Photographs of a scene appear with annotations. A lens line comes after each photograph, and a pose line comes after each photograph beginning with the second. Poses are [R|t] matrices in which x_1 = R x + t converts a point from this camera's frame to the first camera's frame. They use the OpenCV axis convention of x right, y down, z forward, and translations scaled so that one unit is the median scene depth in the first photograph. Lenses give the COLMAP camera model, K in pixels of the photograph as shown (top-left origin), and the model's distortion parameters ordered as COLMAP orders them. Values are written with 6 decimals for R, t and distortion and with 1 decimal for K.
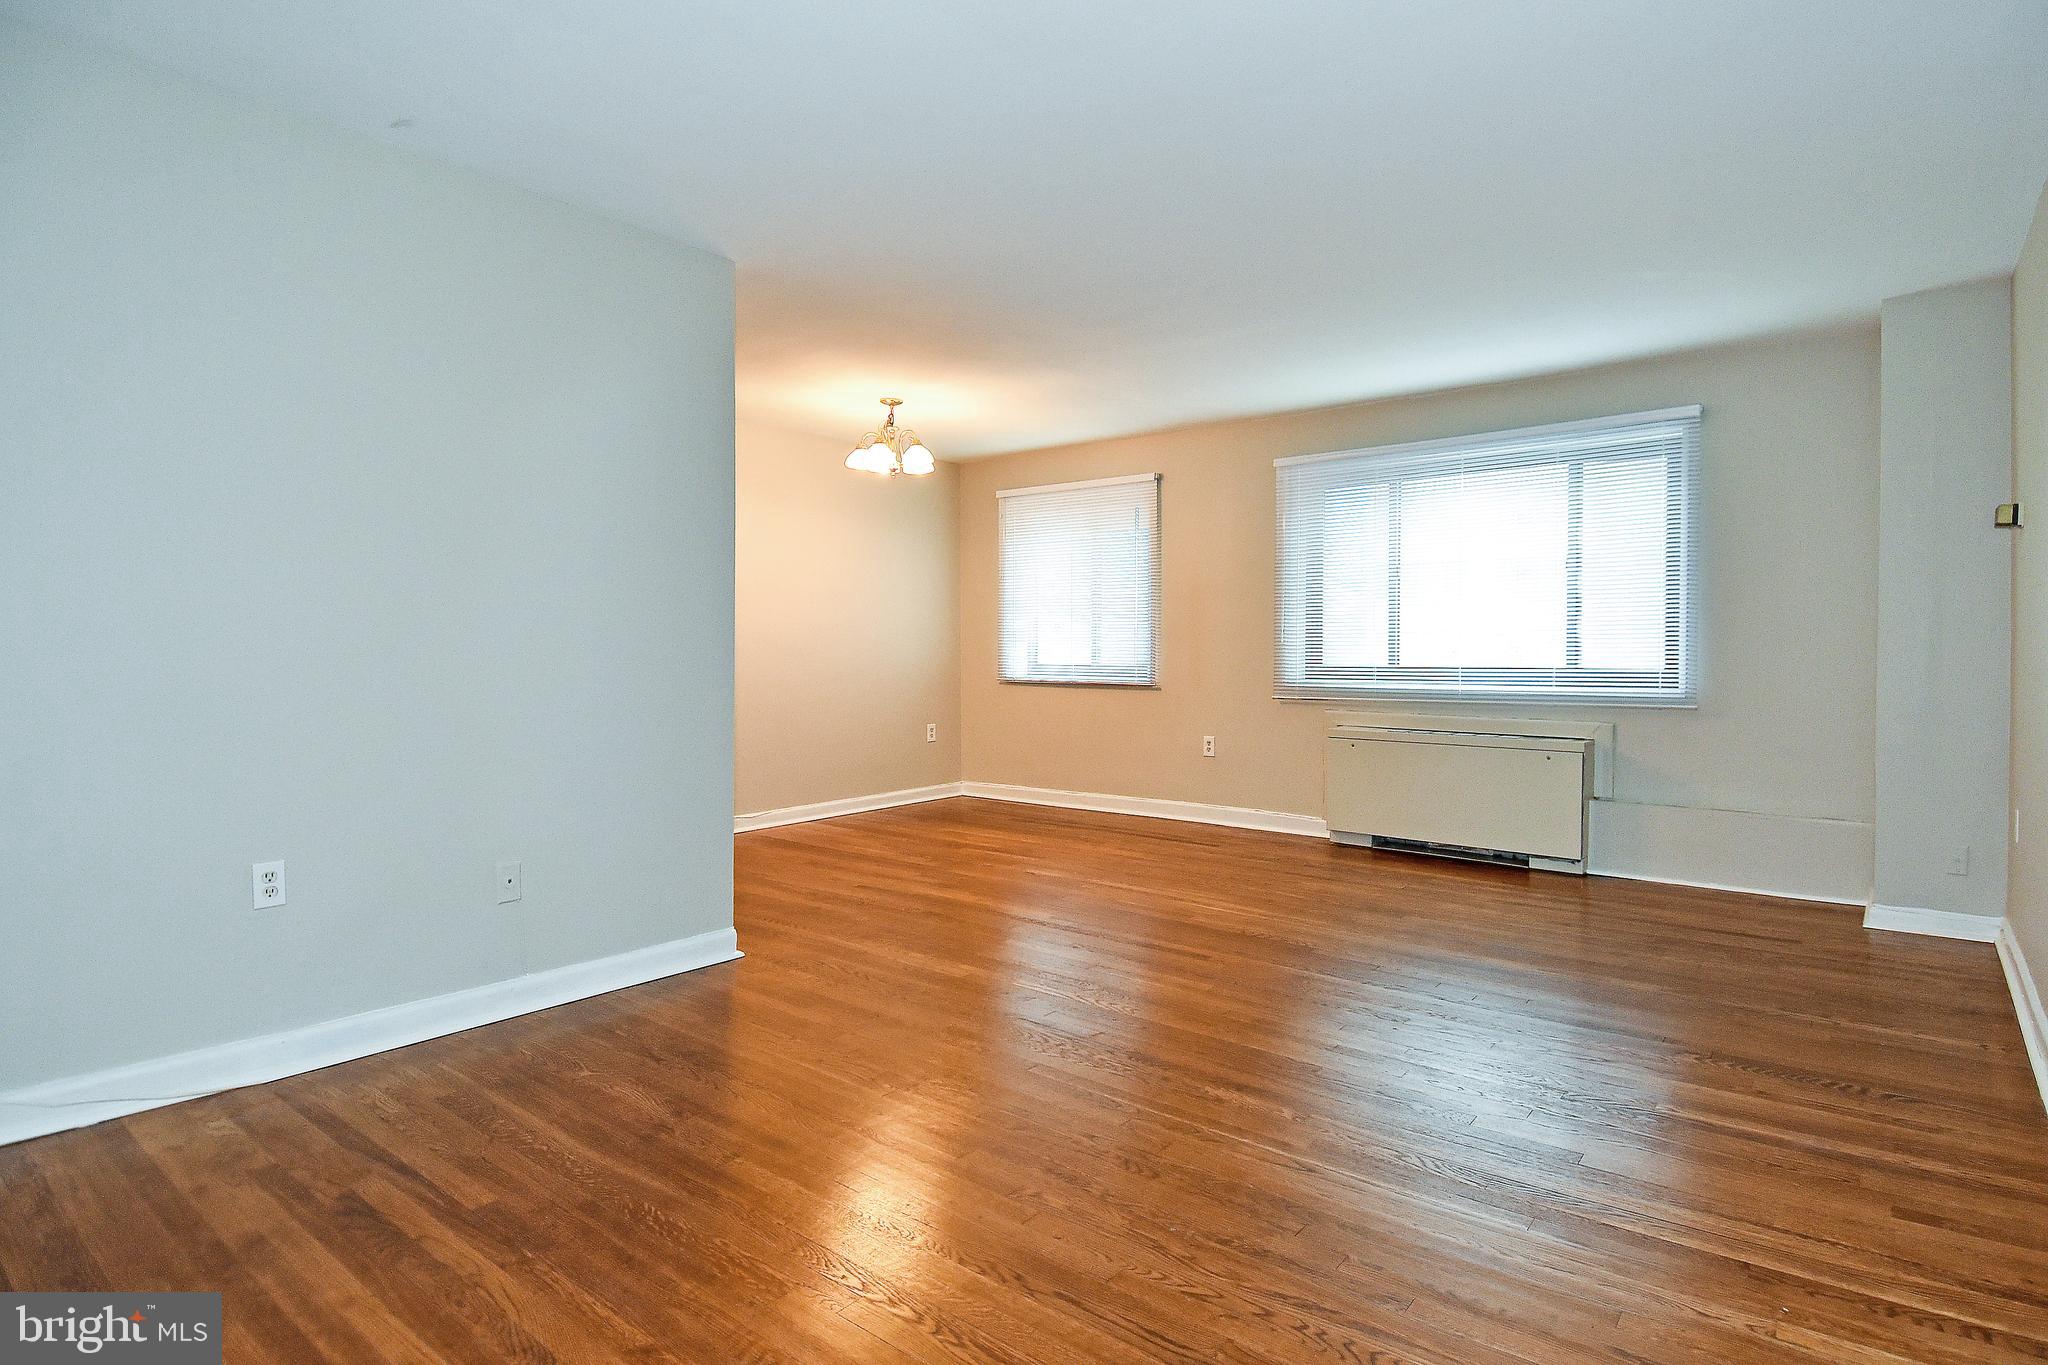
lens RADIAL K [[1095.9, 0, 1011.4], [0, 1095.9, 669.6], [0, 0, 1]] dist [0.008619, -0.008826]
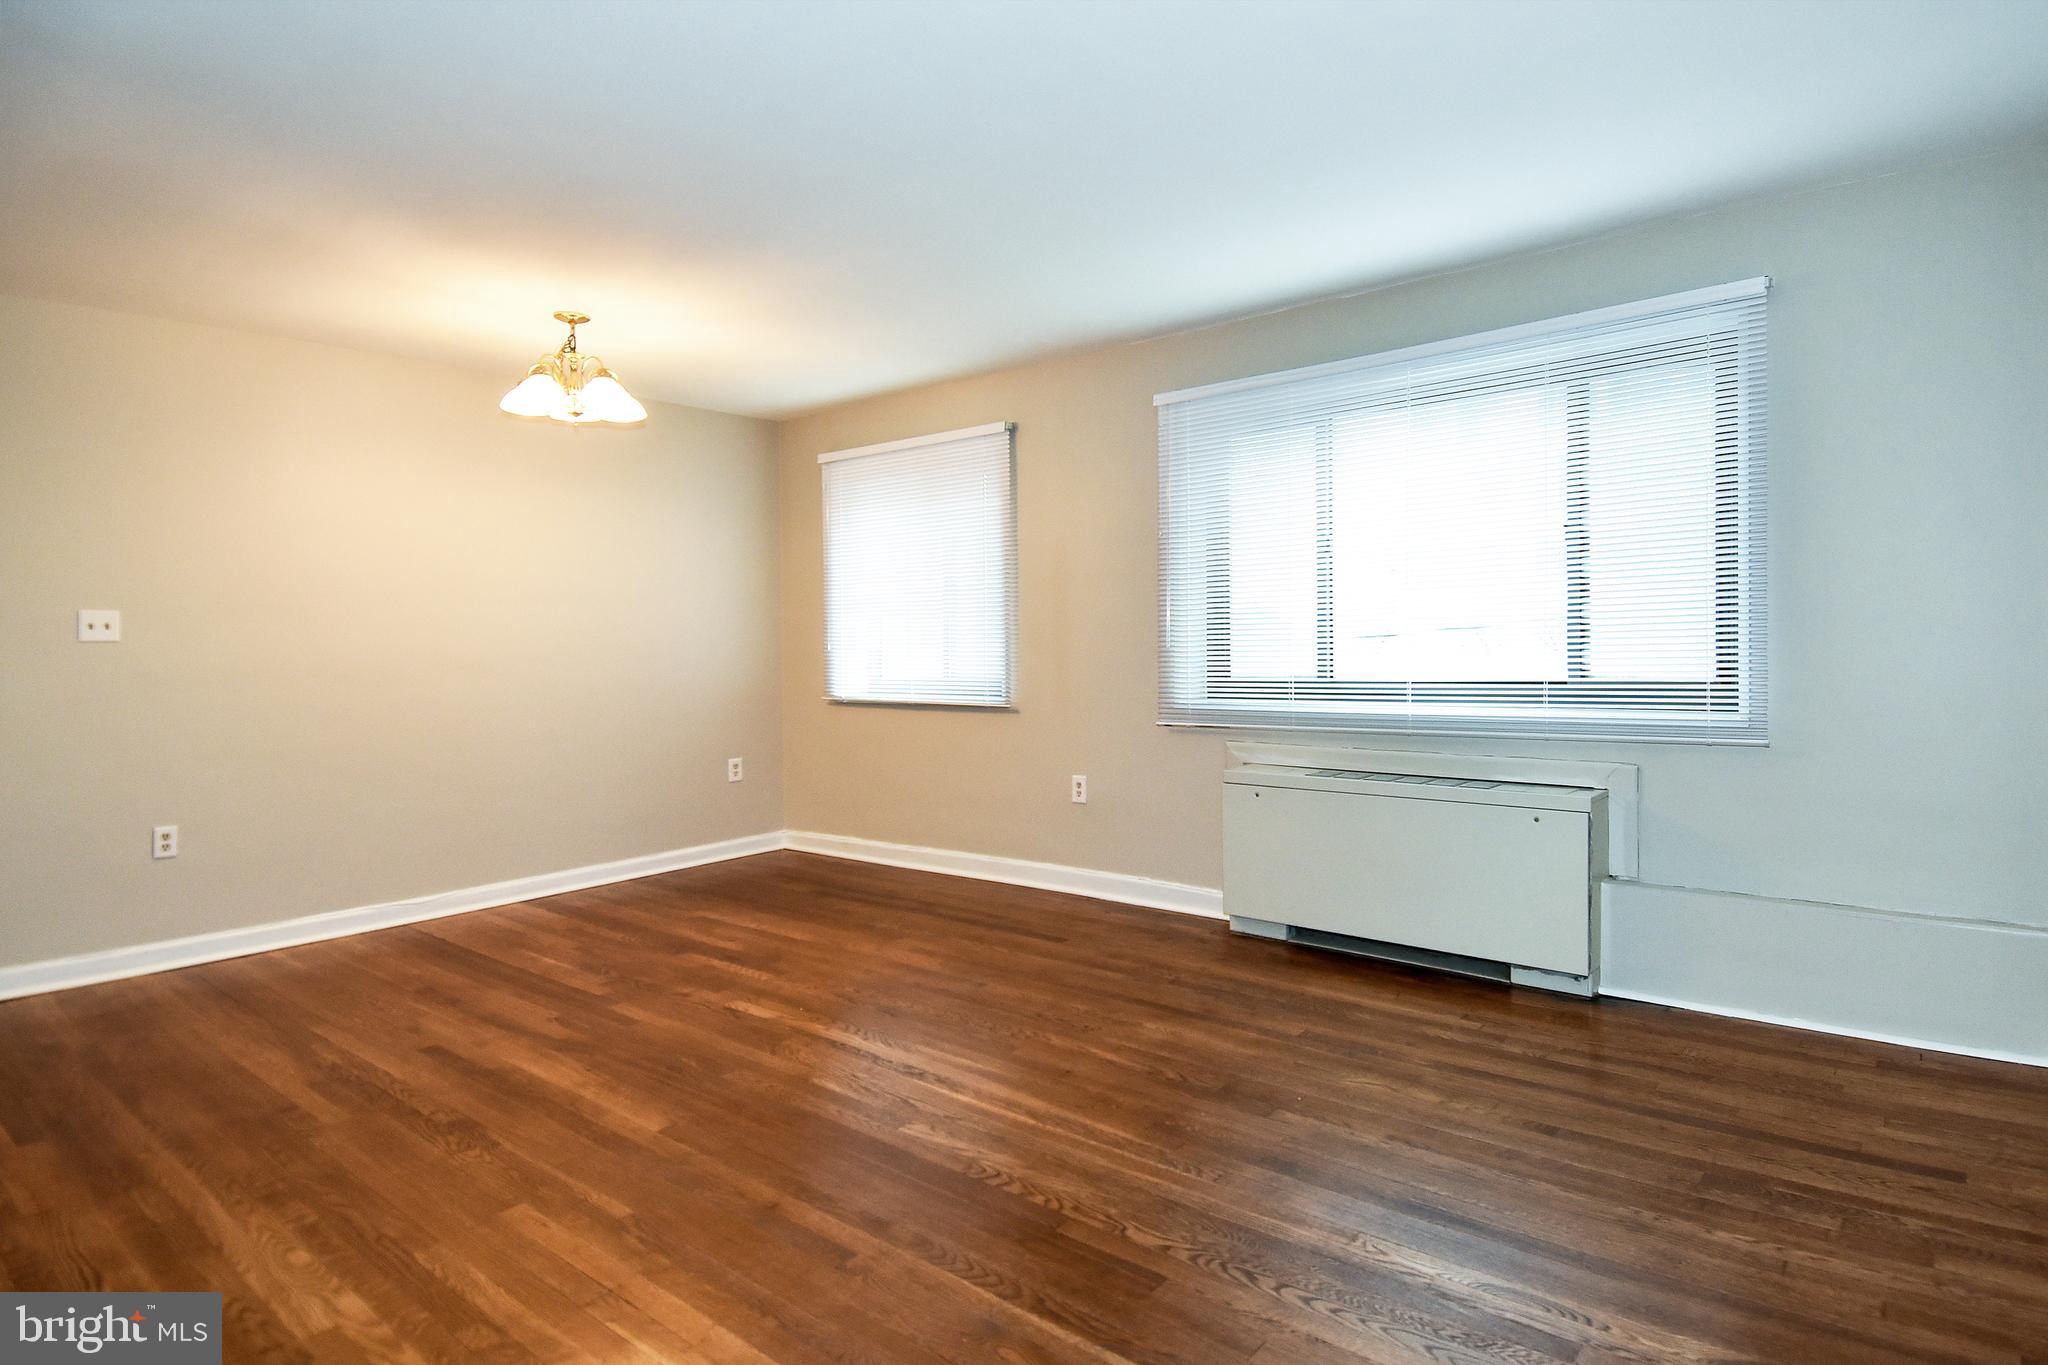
lens RADIAL K [[1095.9, 0, 1046.1], [0, 1095.9, 641.8], [0, 0, 1]] dist [0.008619, -0.008826]
pose [[0.999897, -0.014075, -0.002803, 0.182211], [0.013988, 0.999483, -0.028955, -0.008837], [0.003209, 0.028912, 0.999577, 0.309628]]
